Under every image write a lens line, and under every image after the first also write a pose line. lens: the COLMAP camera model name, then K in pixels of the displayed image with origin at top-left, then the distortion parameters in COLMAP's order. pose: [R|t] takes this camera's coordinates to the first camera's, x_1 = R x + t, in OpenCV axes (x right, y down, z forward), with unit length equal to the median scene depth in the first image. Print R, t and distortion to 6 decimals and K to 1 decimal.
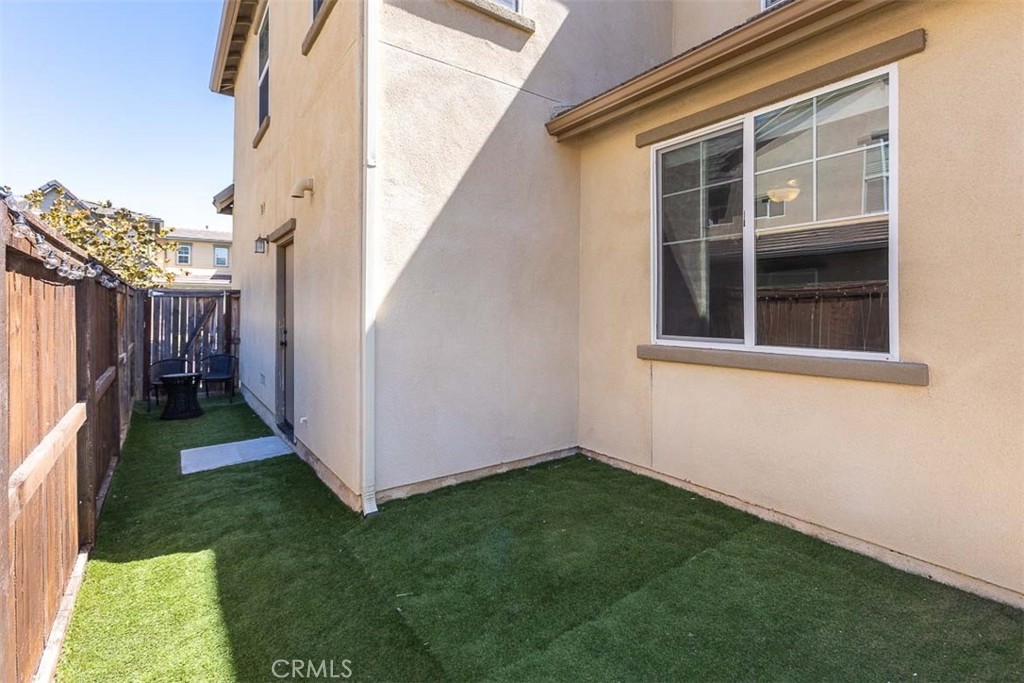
lens RADIAL K [[471.0, 0, 520.4], [0, 471.0, 309.7], [0, 0, 1]] dist [-0.011309, 0.004548]
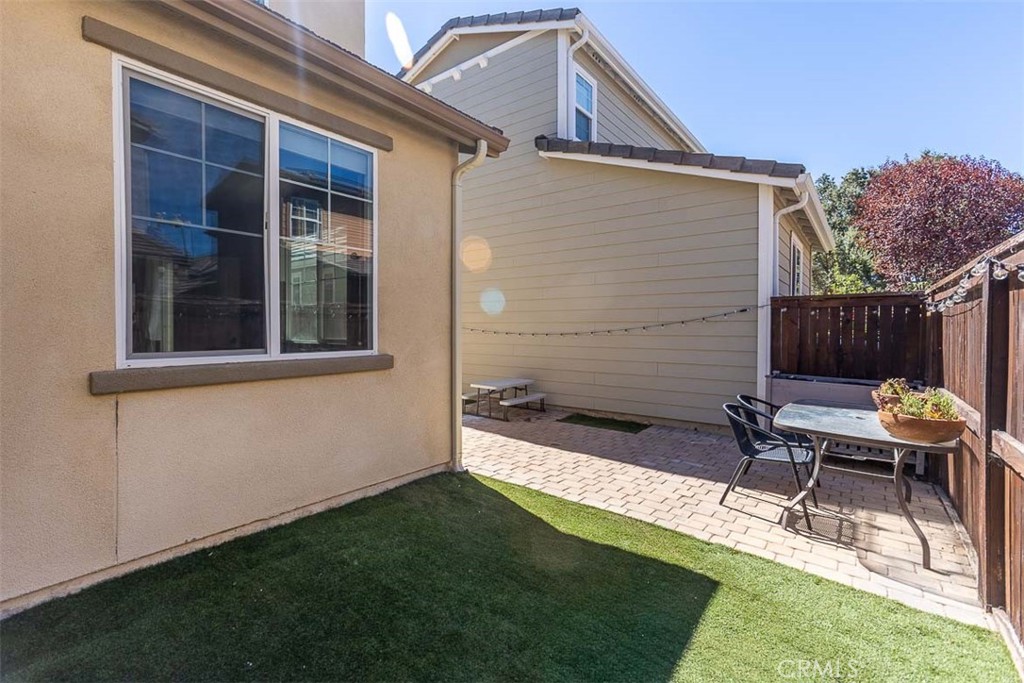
lens RADIAL K [[456.6, 0, 506.2], [0, 456.6, 332.0], [0, 0, 1]] dist [0.001287, 0.000387]
pose [[-0.254443, -0.016609, 0.966945, -0.449720], [-0.009308, 0.999848, 0.014725, 0.009648], [-0.967043, -0.005253, -0.254559, 0.643211]]
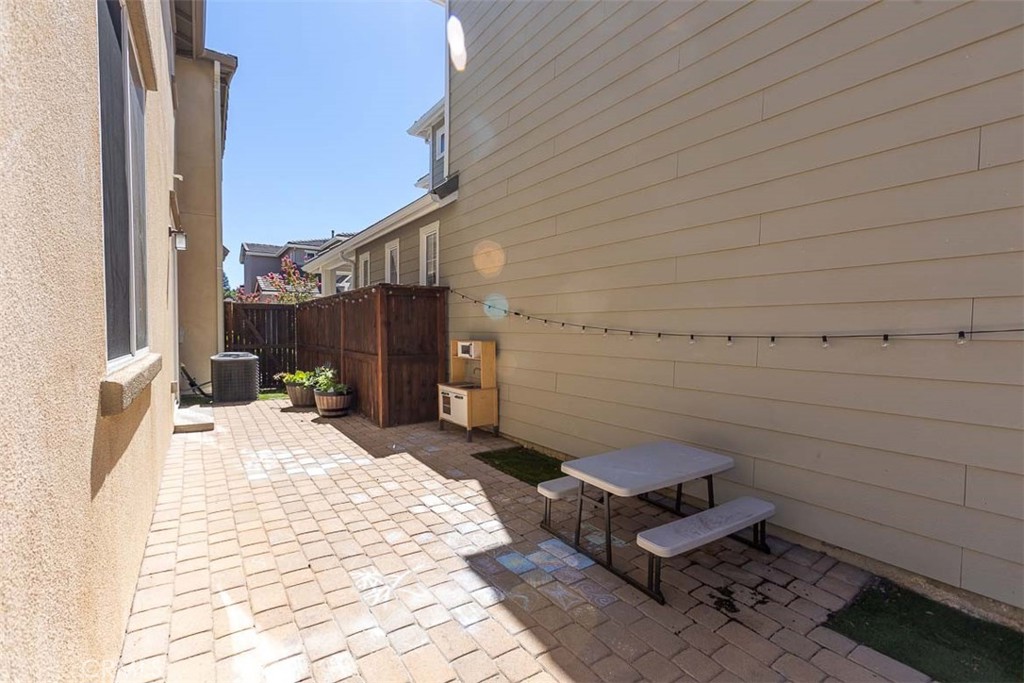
lens RADIAL K [[471.0, 0, 519.6], [0, 471.0, 345.9], [0, 0, 1]] dist [-0.011309, 0.004548]
pose [[0.036859, -0.038260, 0.998588, 0.645243], [-0.004490, 0.999250, 0.038451, 0.032869], [-0.999310, -0.005901, 0.036660, 0.349981]]
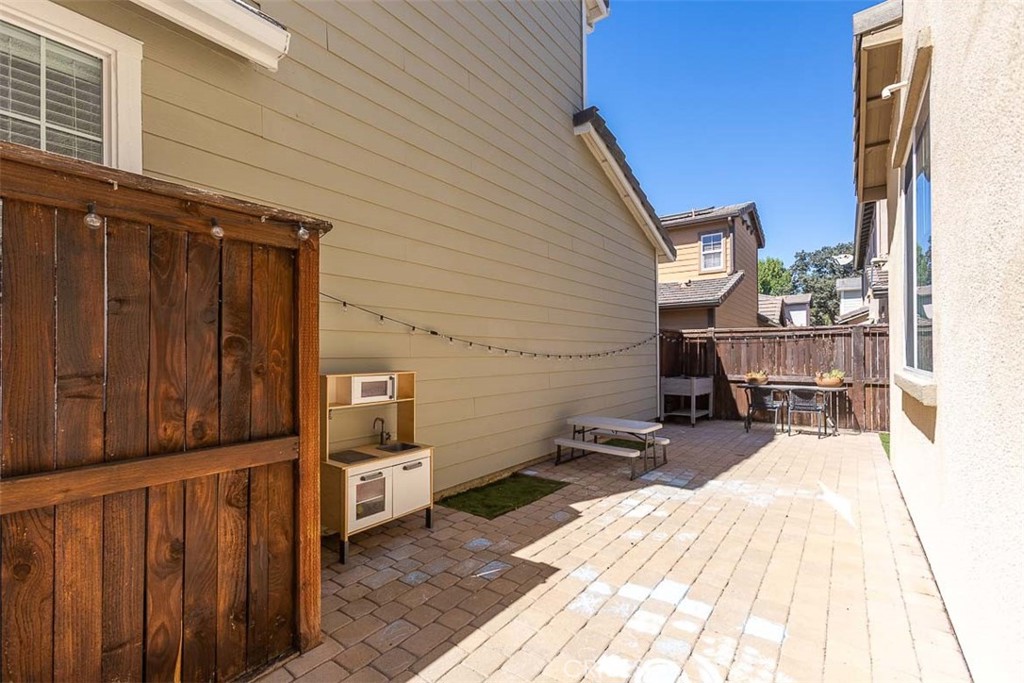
lens RADIAL K [[471.0, 0, 480.5], [0, 471.0, 352.2], [0, 0, 1]] dist [-0.011309, 0.004548]
pose [[-0.963759, -0.001696, -0.266769, 2.223970], [0.000239, 0.999974, -0.007221, 0.043370], [0.266775, -0.007023, -0.963733, 1.484896]]
